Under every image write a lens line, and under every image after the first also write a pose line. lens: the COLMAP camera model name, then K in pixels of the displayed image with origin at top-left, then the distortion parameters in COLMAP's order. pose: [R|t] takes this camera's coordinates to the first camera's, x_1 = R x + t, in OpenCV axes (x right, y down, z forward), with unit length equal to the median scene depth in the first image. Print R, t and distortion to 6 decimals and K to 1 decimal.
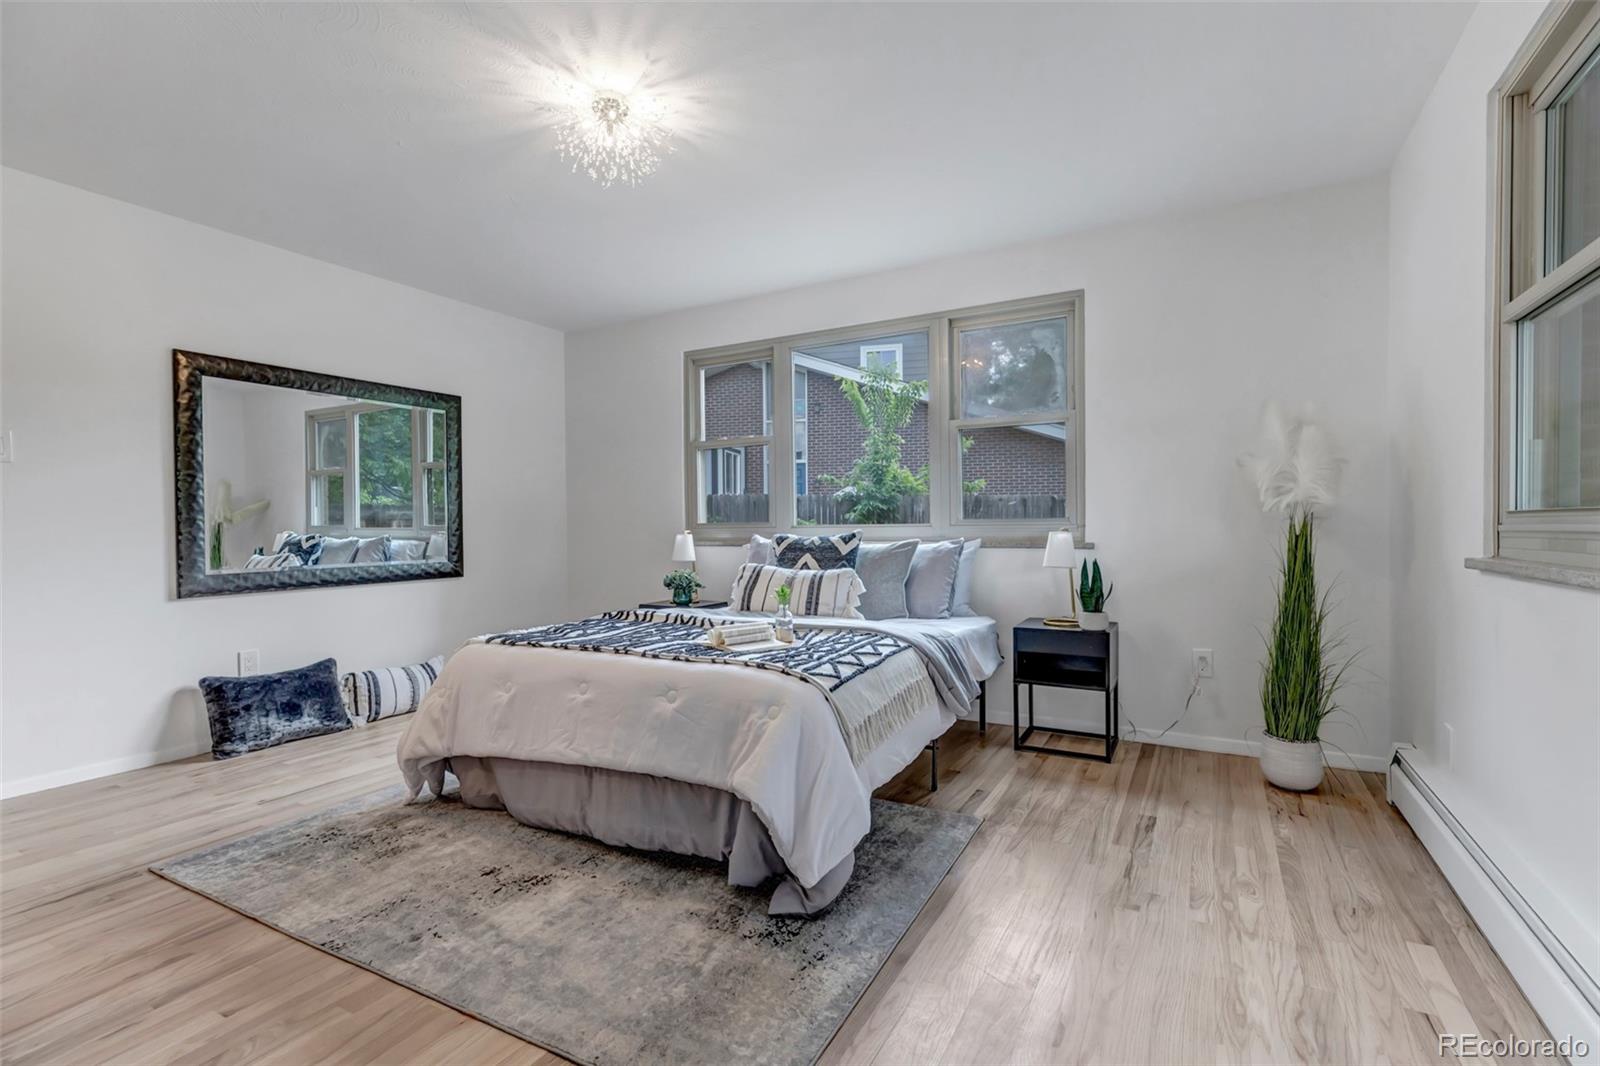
lens RADIAL K [[736.1, 0, 773.1], [0, 736.1, 533.9], [0, 0, 1]] dist [0.005216, -0.001926]
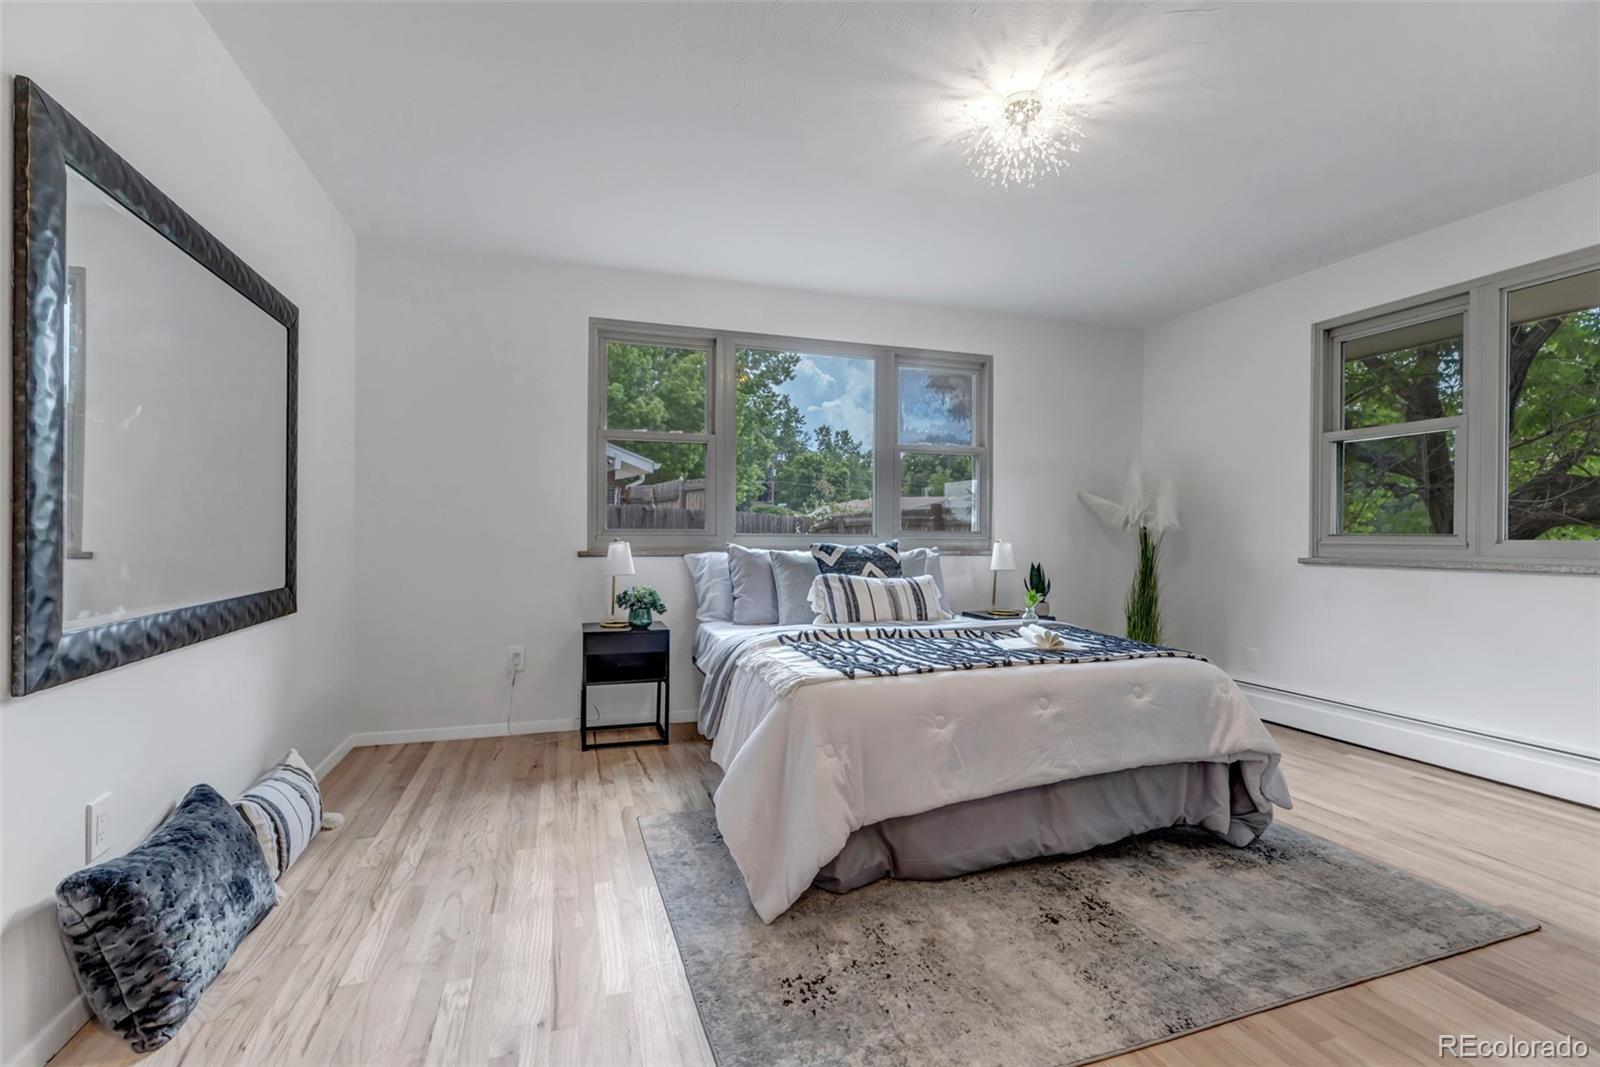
lens RADIAL K [[736.1, 0, 791.3], [0, 736.1, 538.5], [0, 0, 1]] dist [0.005216, -0.001926]
pose [[0.665452, 0.005968, 0.746417, -1.113179], [-0.006212, 0.999978, -0.002458, -0.003894], [-0.746415, -0.003001, 0.665474, 0.556467]]
